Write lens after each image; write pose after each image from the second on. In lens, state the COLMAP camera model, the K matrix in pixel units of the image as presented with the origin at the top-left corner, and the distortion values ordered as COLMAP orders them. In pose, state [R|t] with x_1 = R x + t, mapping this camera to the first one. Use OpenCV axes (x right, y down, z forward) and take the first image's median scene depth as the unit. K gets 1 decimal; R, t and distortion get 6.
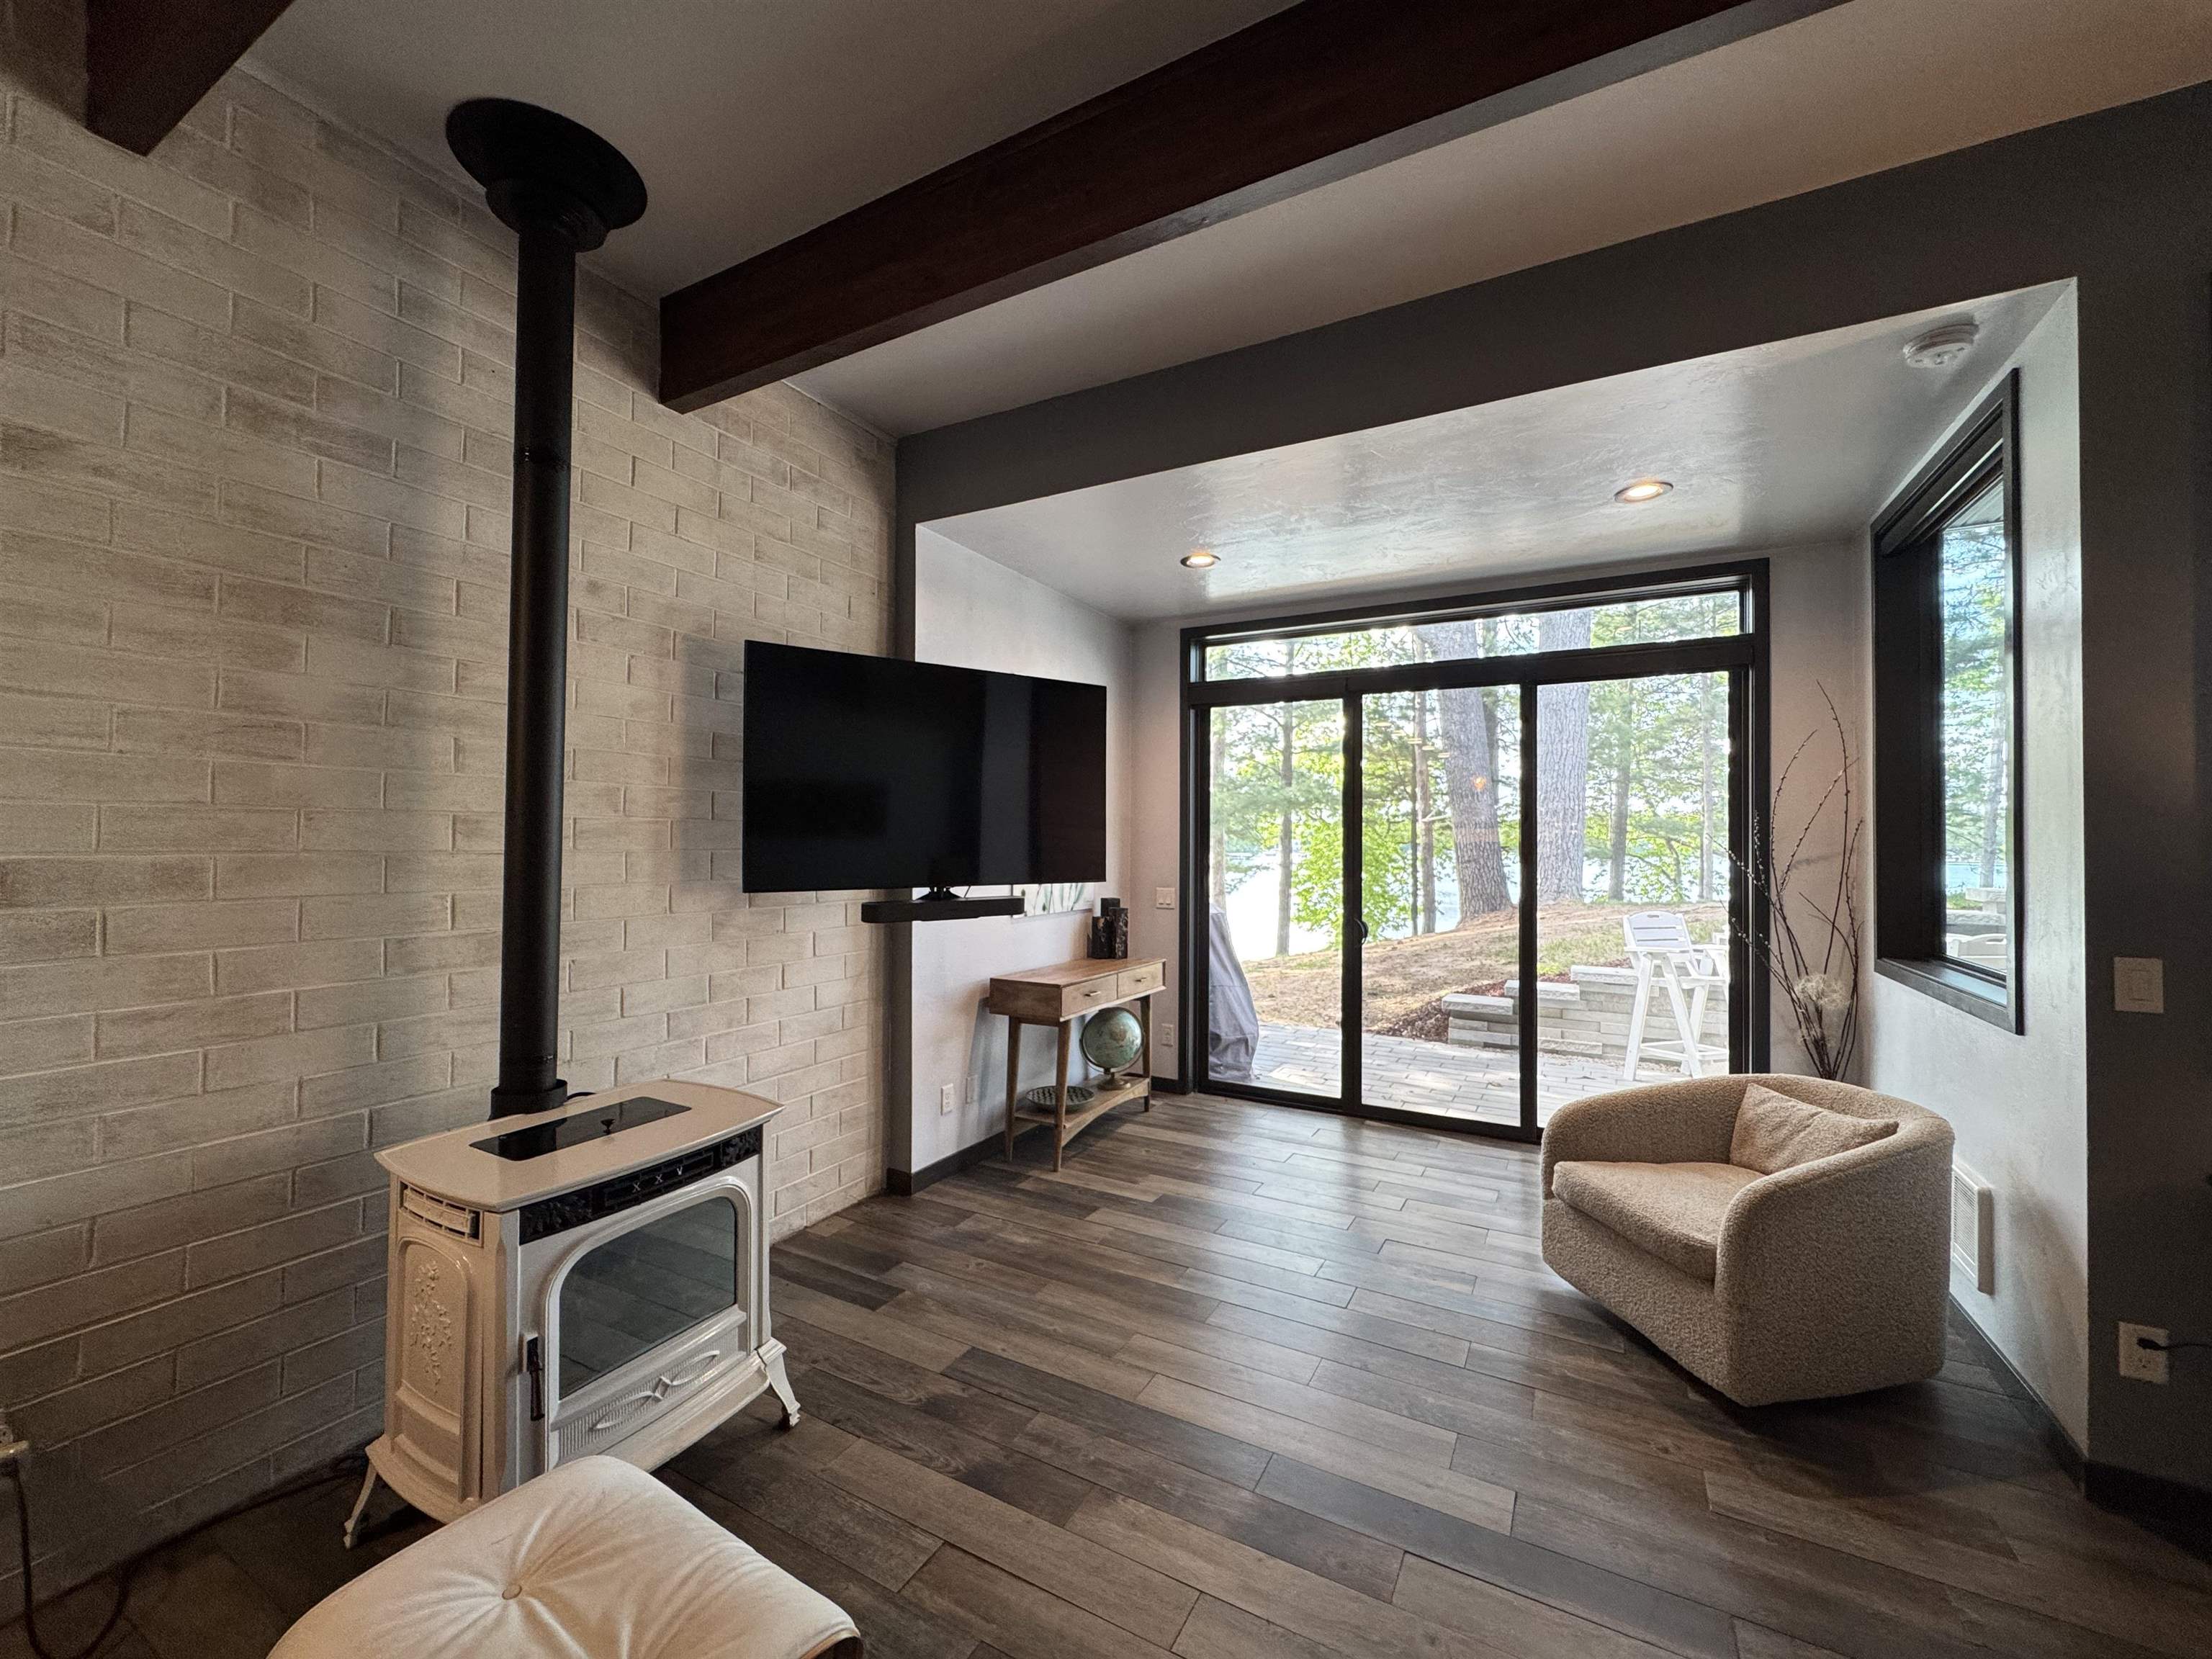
lens RADIAL K [[883.6, 0, 1099.7], [0, 883.6, 831.1], [0, 0, 1]] dist [-0.002793, 0.000787]
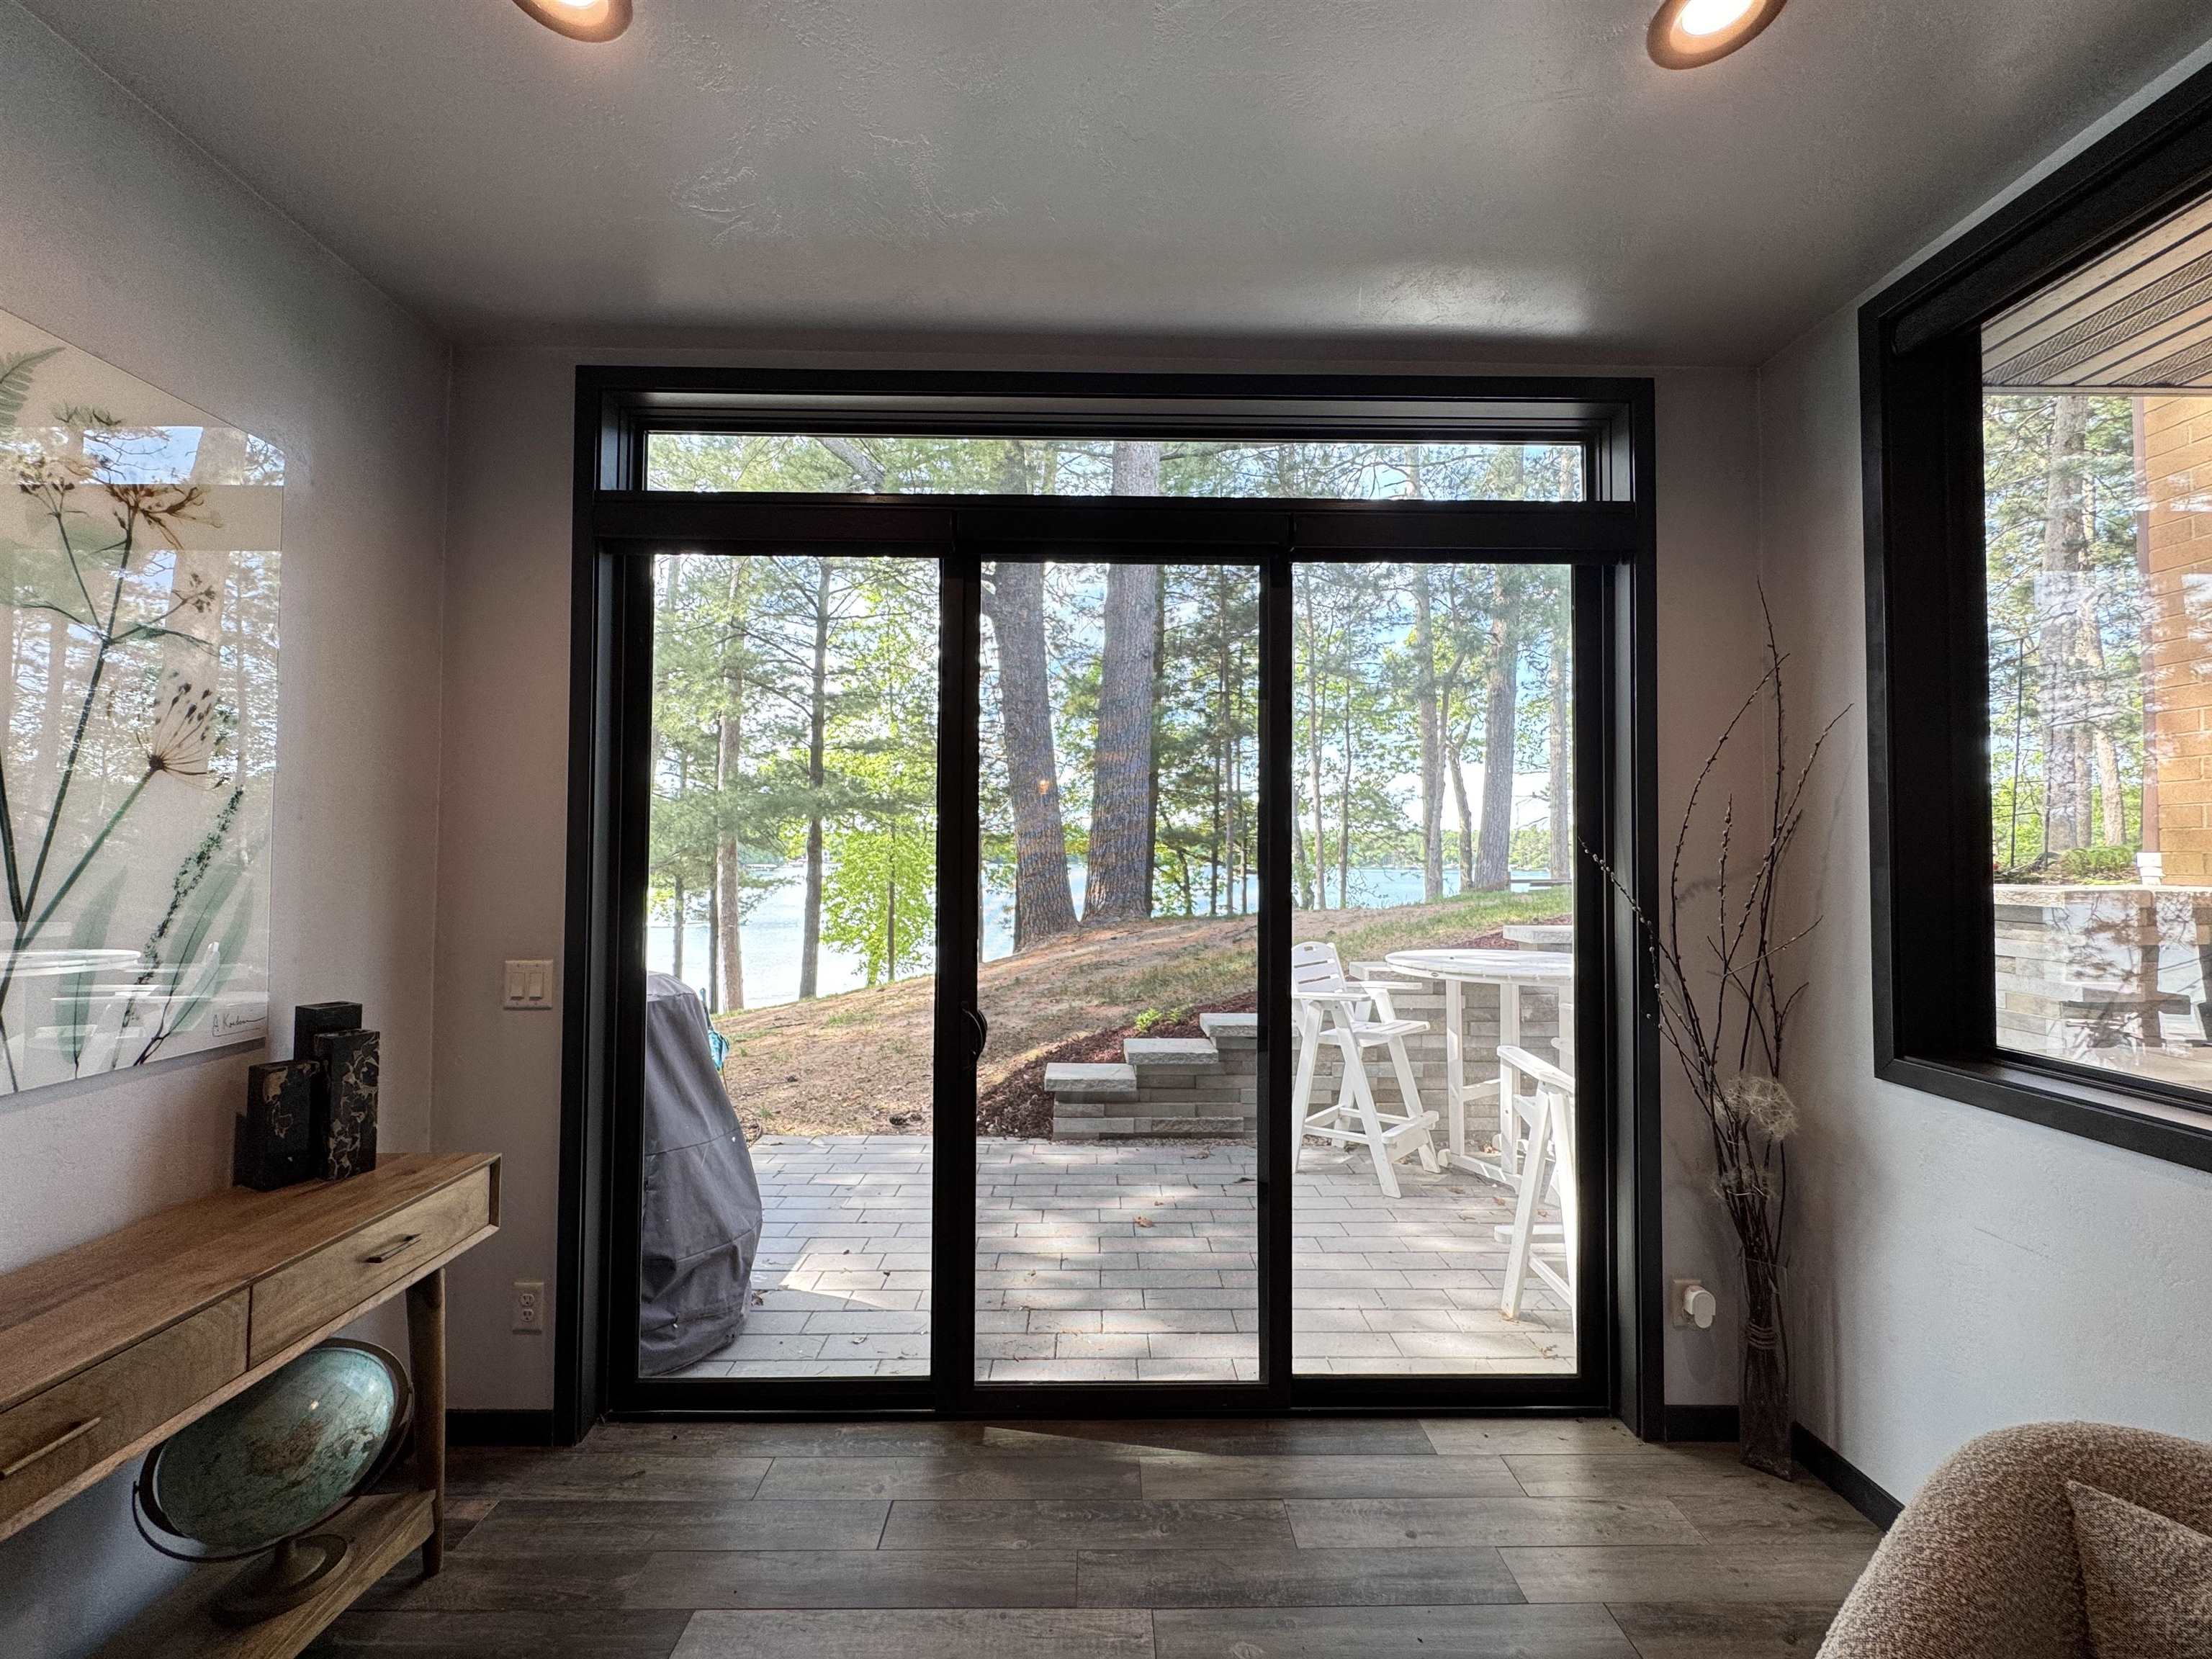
lens RADIAL K [[883.6, 0, 1100.5], [0, 883.6, 826.8], [0, 0, 1]] dist [-0.002793, 0.000787]
pose [[0.866936, 0.012422, 0.498264, 0.147263], [-0.004274, 0.999838, -0.017491, 0.009211], [-0.498401, 0.013034, 0.866849, 0.720277]]
